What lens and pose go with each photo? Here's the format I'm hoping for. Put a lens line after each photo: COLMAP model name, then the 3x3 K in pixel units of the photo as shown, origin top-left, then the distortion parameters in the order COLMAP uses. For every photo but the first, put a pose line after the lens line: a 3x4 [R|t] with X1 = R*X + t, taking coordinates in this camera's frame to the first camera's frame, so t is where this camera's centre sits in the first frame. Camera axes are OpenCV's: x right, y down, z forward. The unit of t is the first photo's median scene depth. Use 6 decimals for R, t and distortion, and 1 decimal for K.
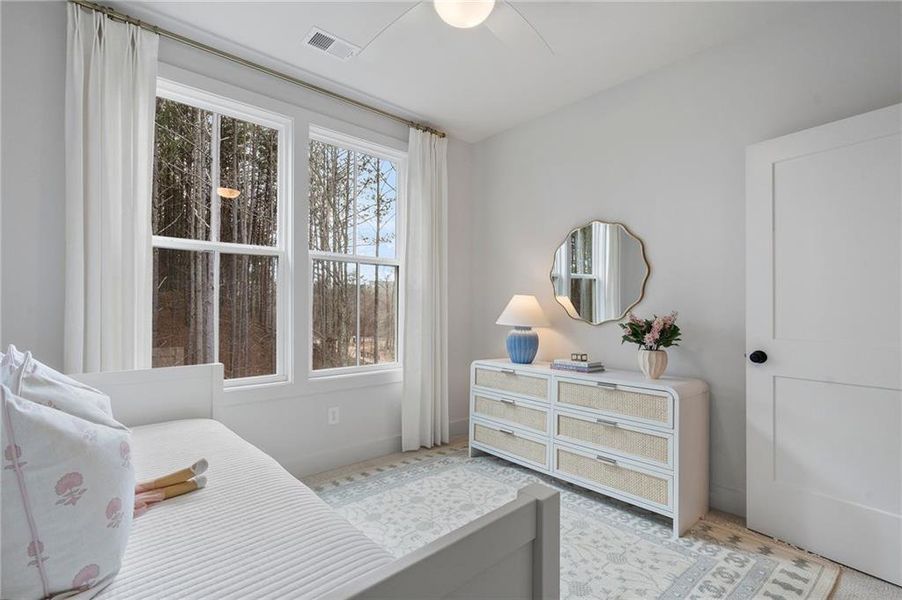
lens RADIAL K [[417.8, 0, 446.2], [0, 417.8, 294.1], [0, 0, 1]] dist [-0.000904, 0.000146]
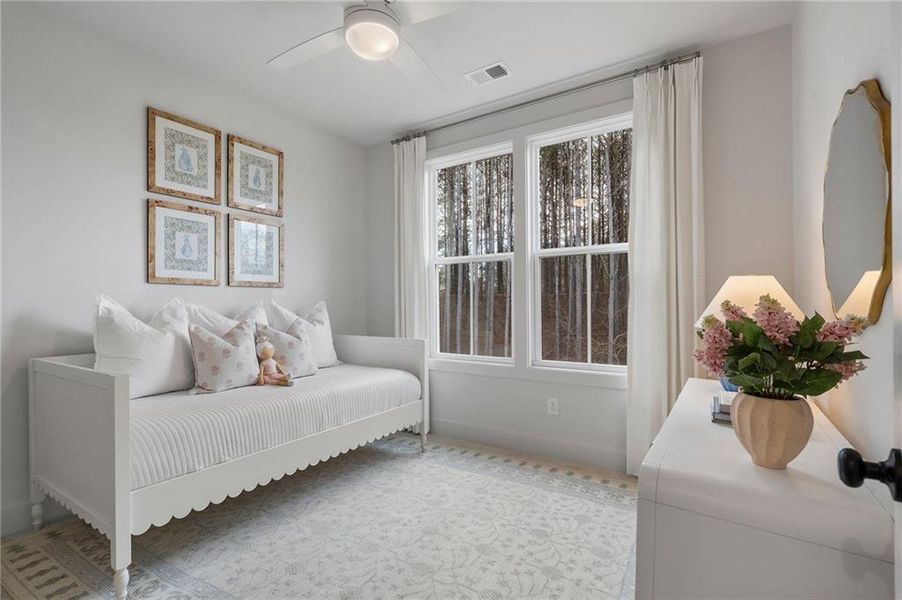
lens RADIAL K [[419.0, 0, 452.1], [0, 419.0, 295.7], [0, 0, 1]] dist [-0.001373, -0.000040]
pose [[0.255287, -0.027772, -0.966466, 0.696244], [0.035295, 0.999189, -0.019390, 0.029550], [0.966221, -0.029162, 0.256060, 0.514997]]
